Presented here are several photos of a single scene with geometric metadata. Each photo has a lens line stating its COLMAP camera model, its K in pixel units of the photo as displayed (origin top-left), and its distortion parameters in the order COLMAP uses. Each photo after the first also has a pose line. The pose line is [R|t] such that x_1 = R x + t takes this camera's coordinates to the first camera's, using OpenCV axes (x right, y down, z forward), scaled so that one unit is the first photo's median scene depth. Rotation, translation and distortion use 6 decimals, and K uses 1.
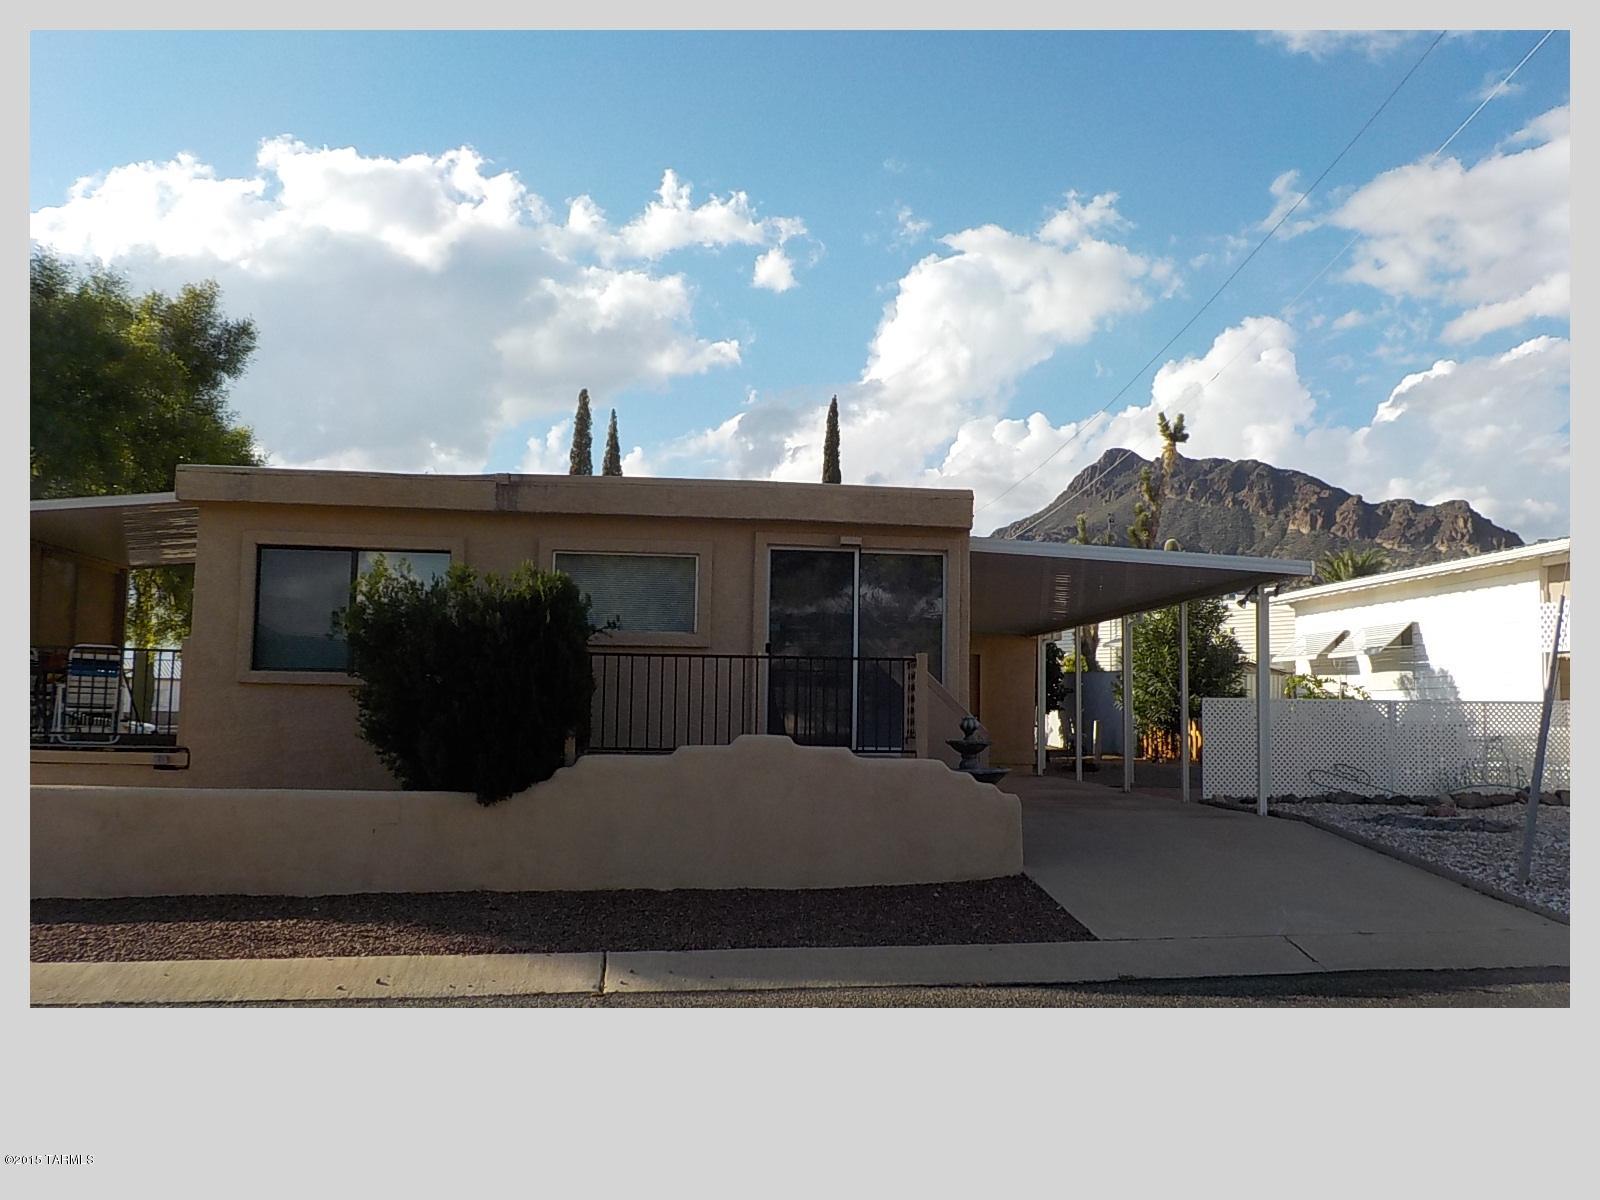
lens RADIAL K [[1423.8, 0, 807.0], [0, 1423.8, 604.5], [0, 0, 1]] dist [-0.004314, 0.008894]
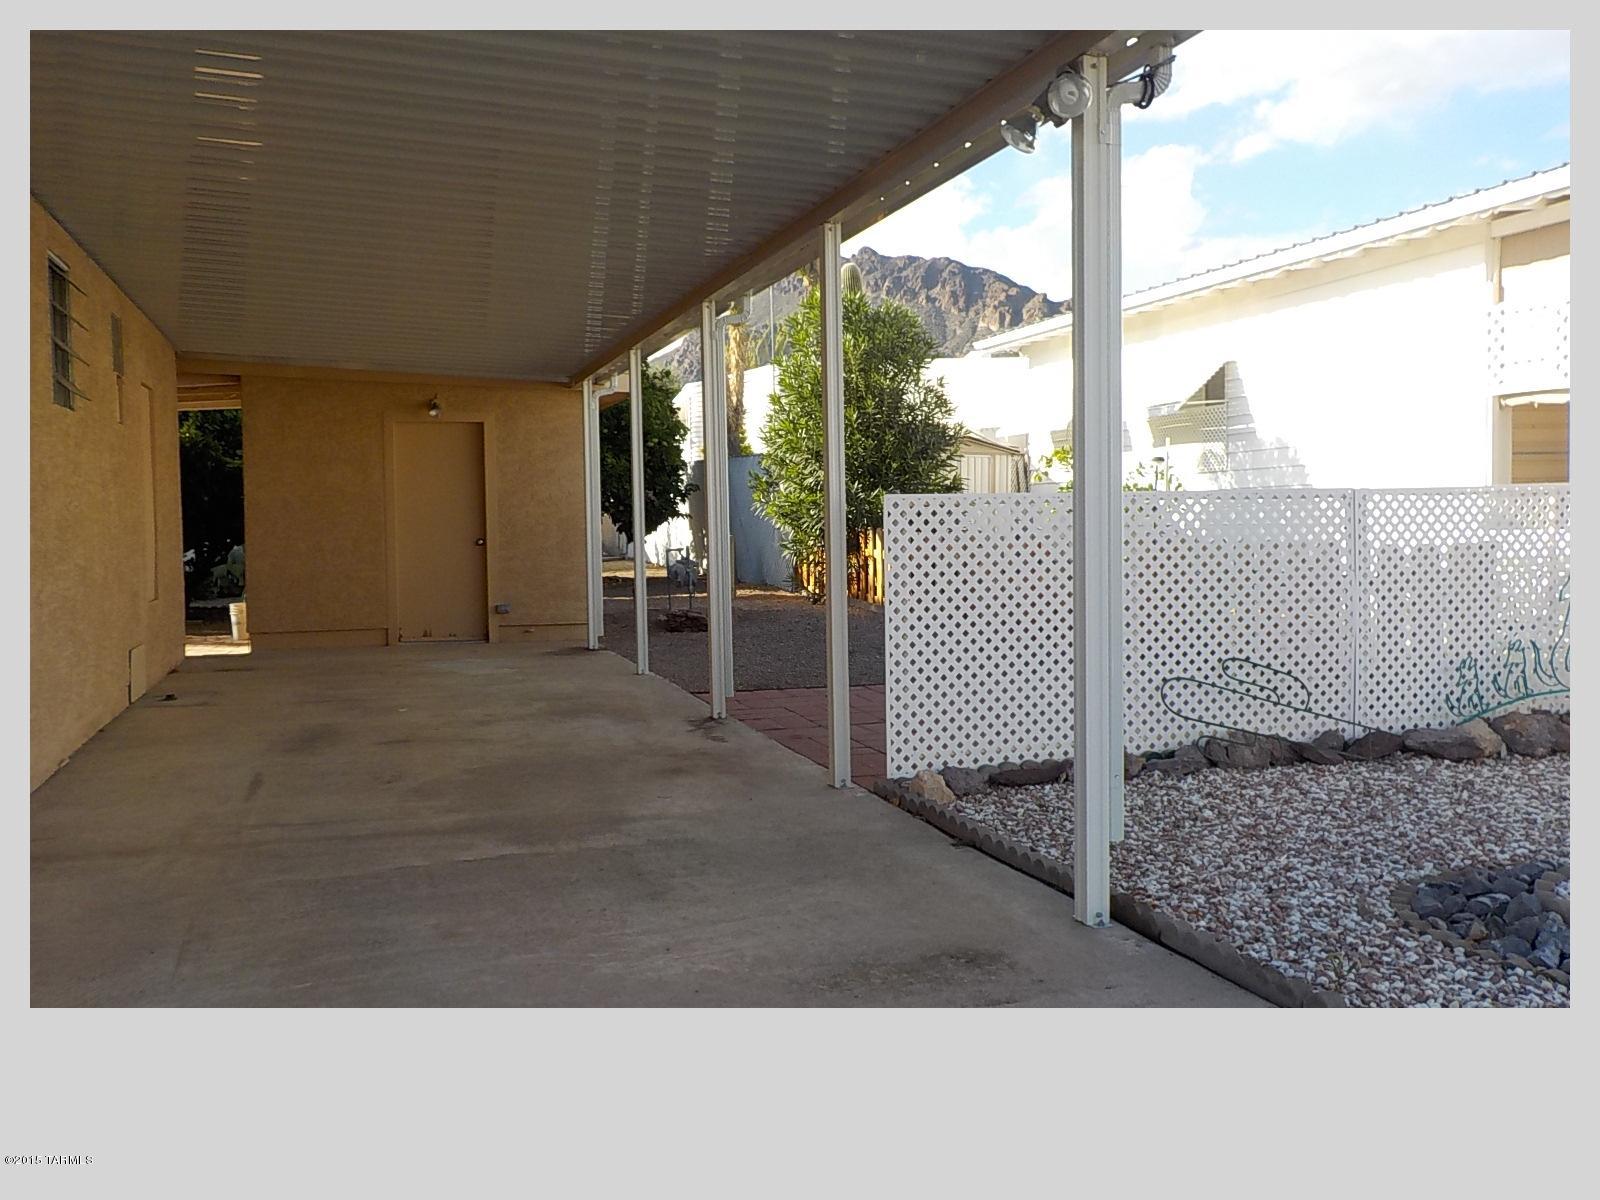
lens RADIAL K [[1423.8, 0, 807.0], [0, 1423.8, 604.5], [0, 0, 1]] dist [-0.004314, 0.008894]
pose [[0.978342, -0.040203, 0.203055, 0.123439], [0.011783, 0.990184, 0.139275, 0.028762], [-0.206661, -0.133866, 0.969212, 0.436395]]
